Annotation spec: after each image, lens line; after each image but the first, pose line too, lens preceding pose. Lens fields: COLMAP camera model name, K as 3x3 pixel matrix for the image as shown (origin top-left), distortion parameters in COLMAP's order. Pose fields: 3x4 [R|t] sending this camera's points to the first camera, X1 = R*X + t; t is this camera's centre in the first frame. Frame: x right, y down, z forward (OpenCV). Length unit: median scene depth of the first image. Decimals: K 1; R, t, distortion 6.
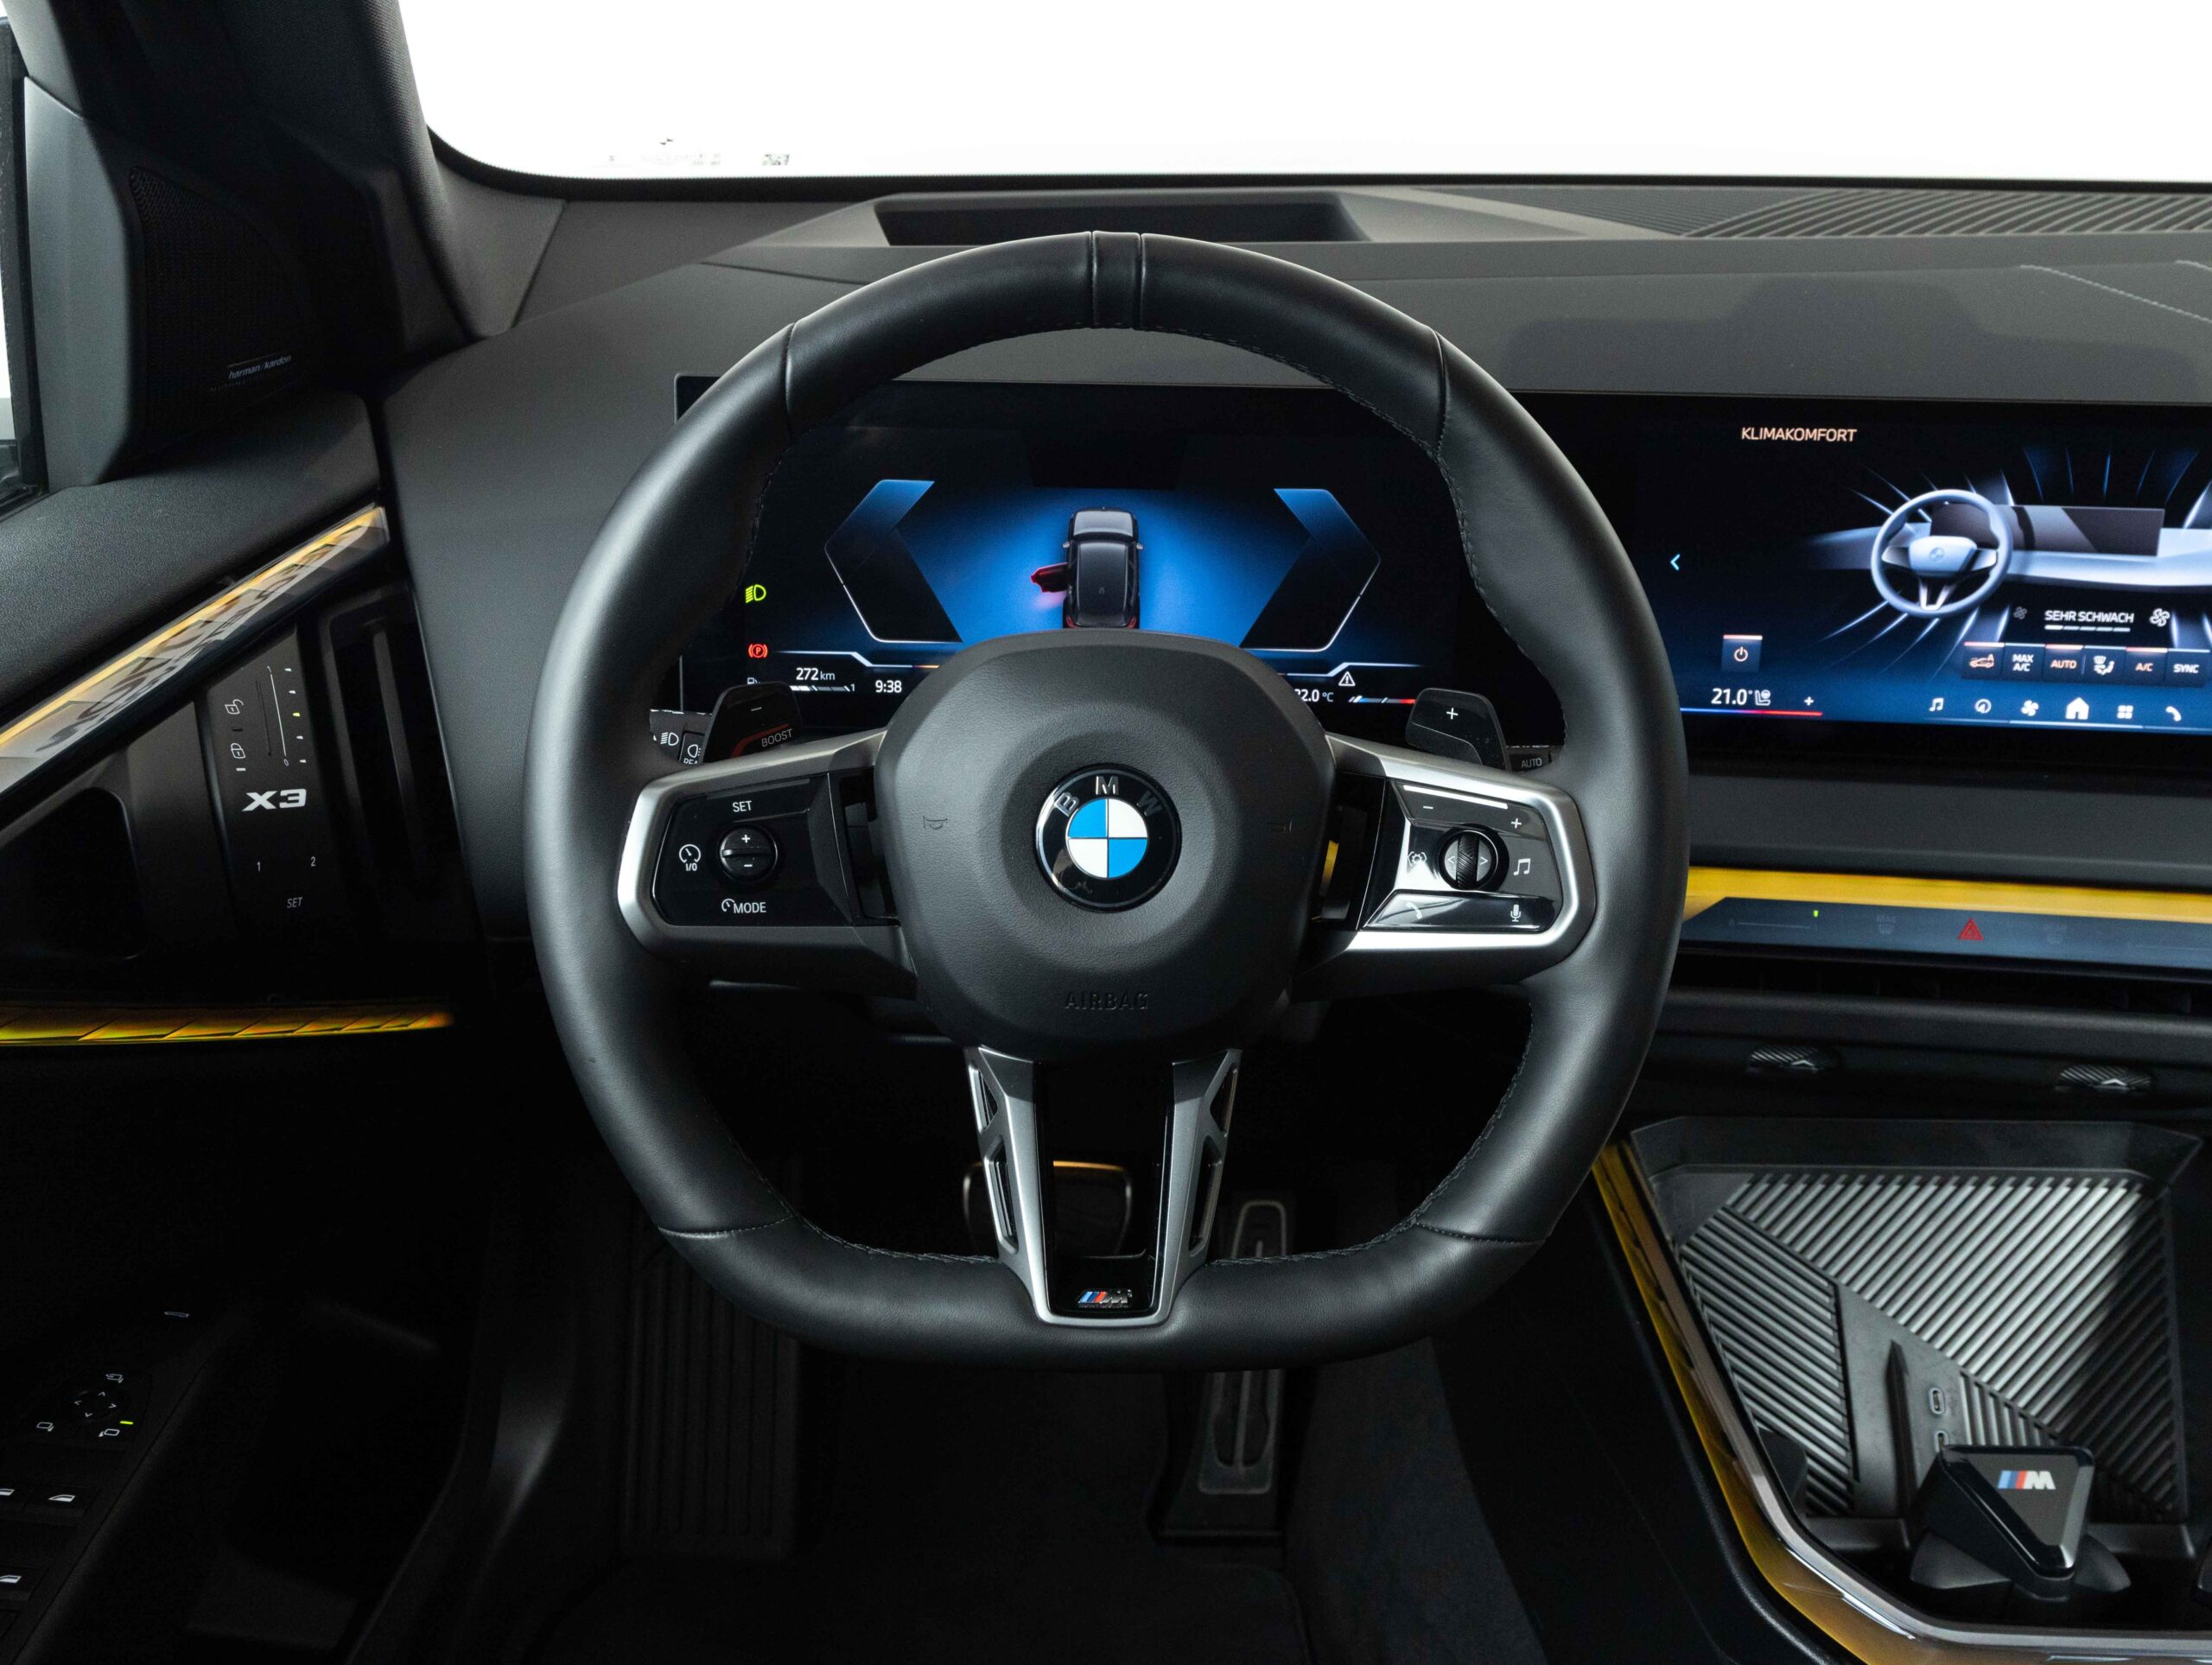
lens RADIAL K [[2288.4, 0, 1238.9], [0, 2288.4, 908.8], [0, 0, 1]] dist [0.041292, -0.009612]
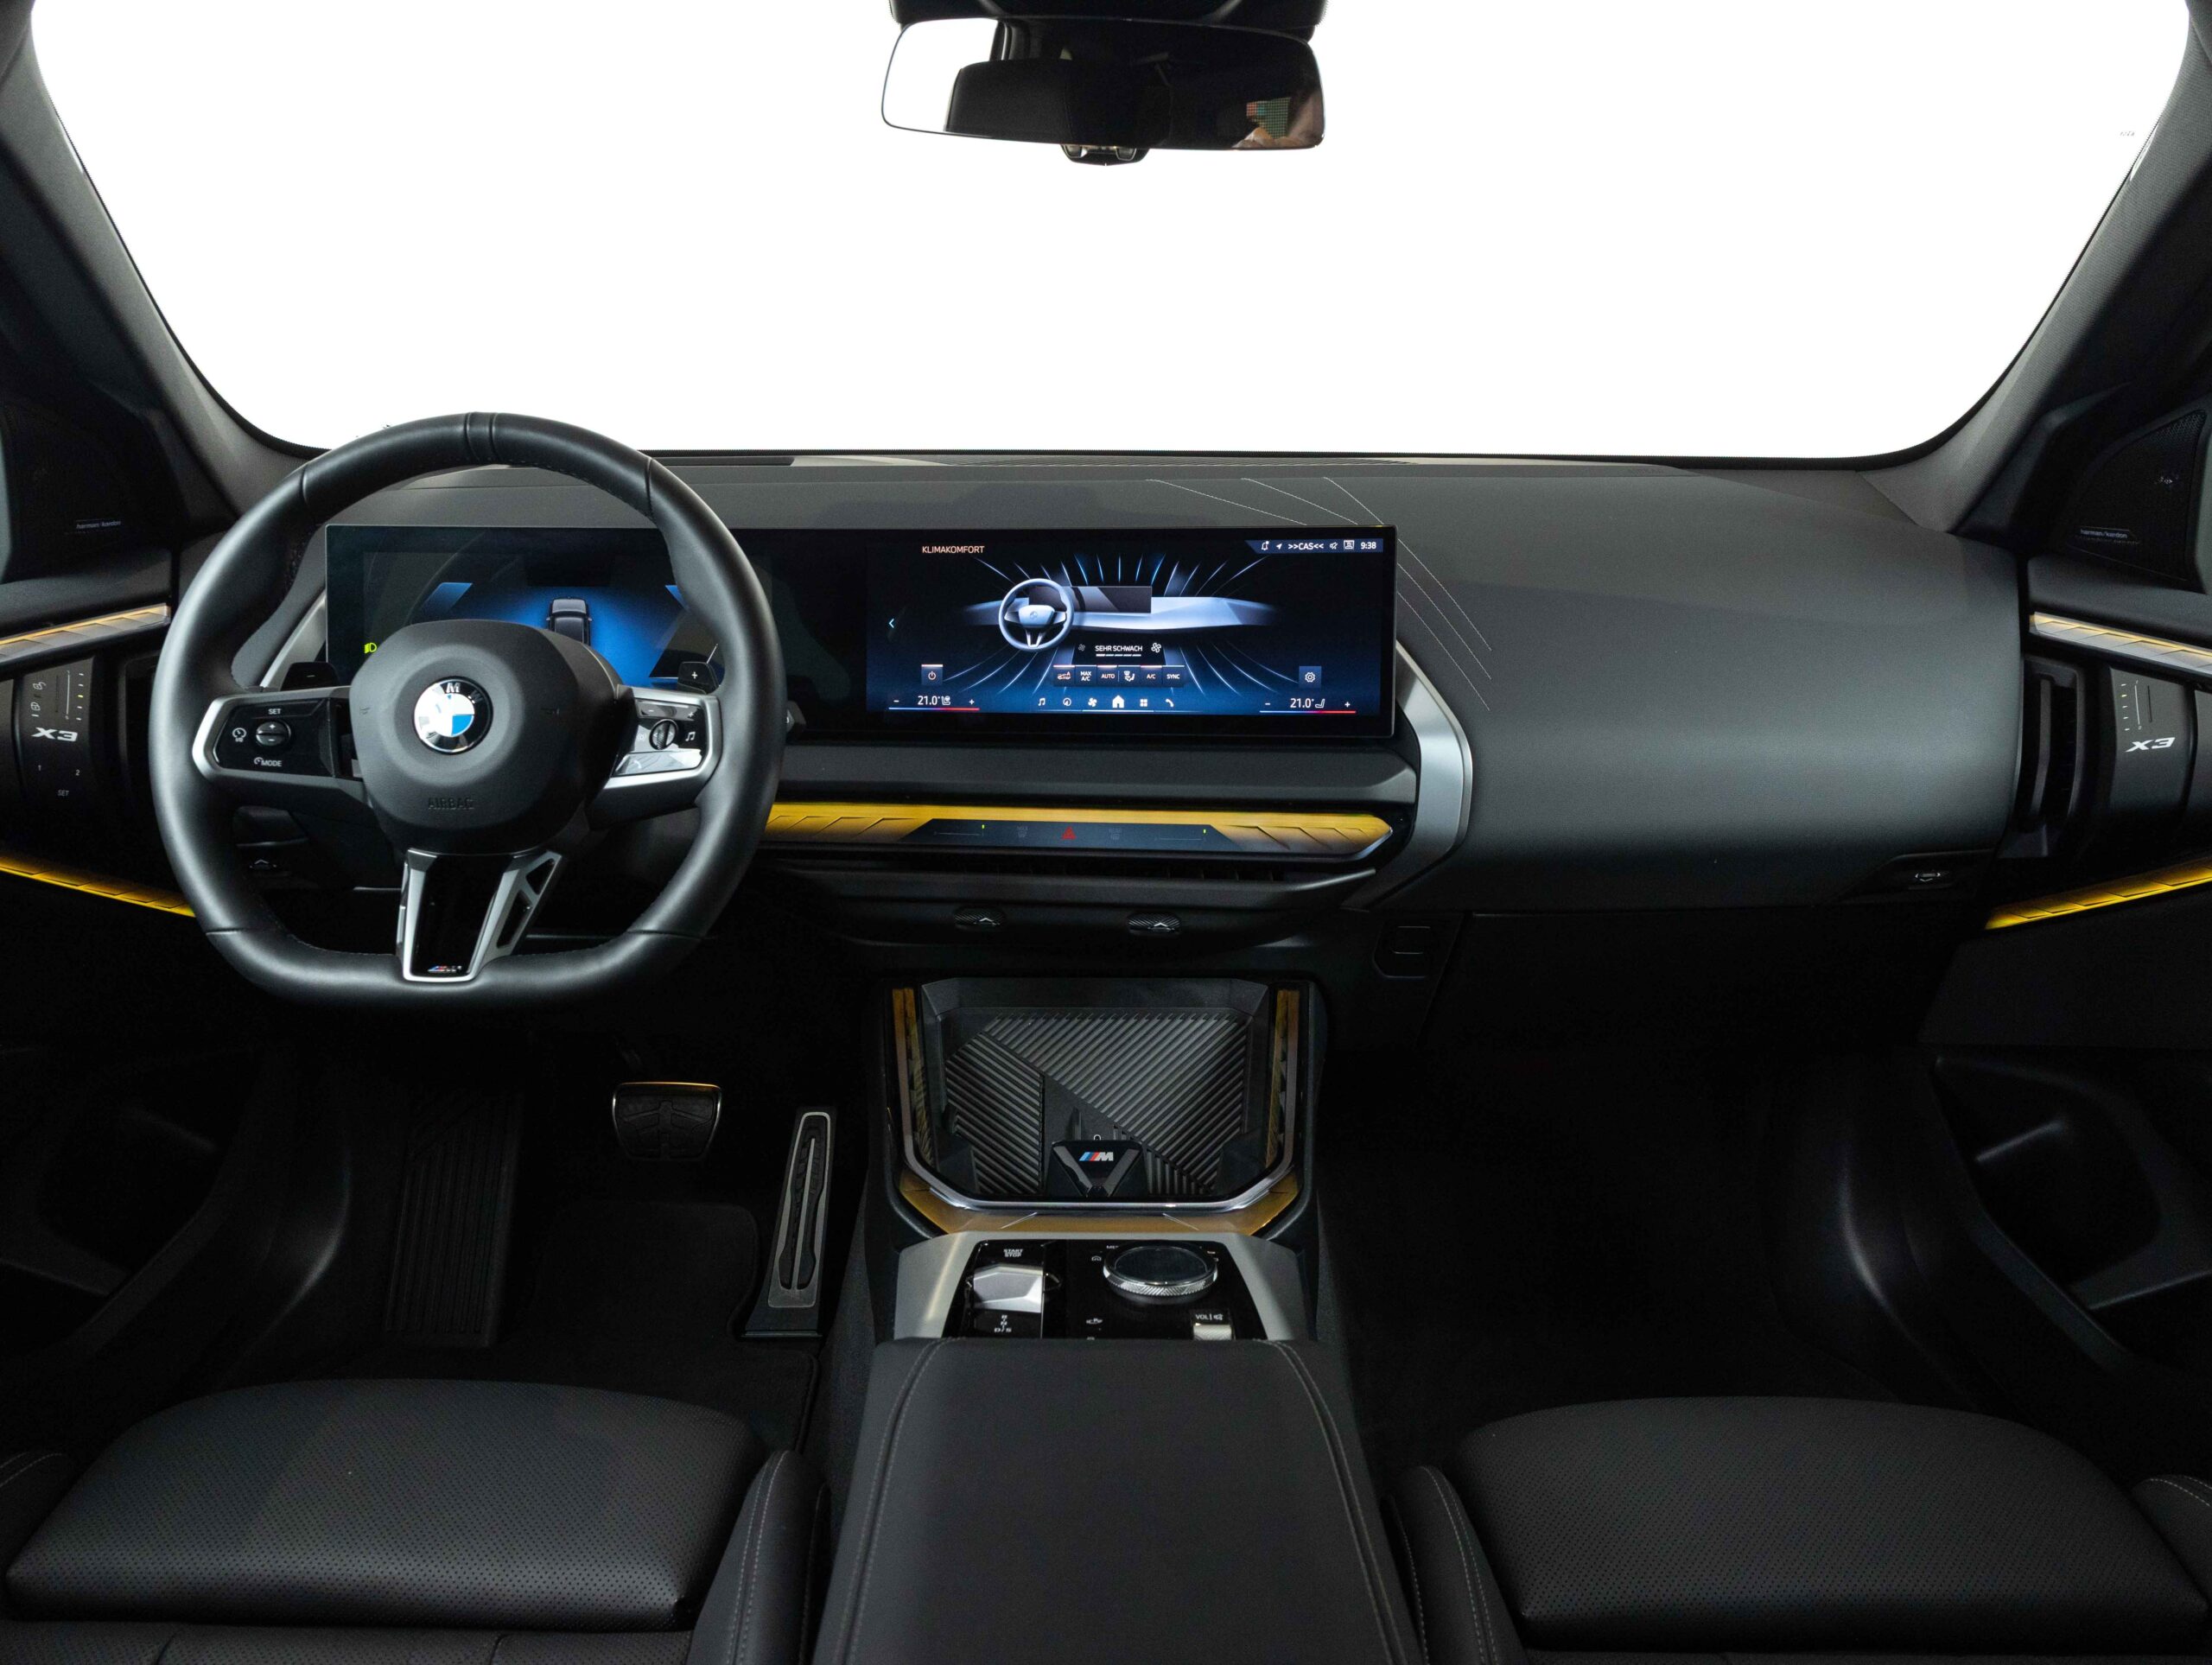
lens RADIAL K [[1705.7, 0, 1106.0], [0, 1705.7, 832.5], [0, 0, 1]] dist [-0.008028, -0.007544]
pose [[0.999895, -0.009347, -0.011069, 0.372079], [0.007389, 0.986213, -0.165317, 0.225766], [0.012461, 0.165218, 0.986178, -0.257798]]
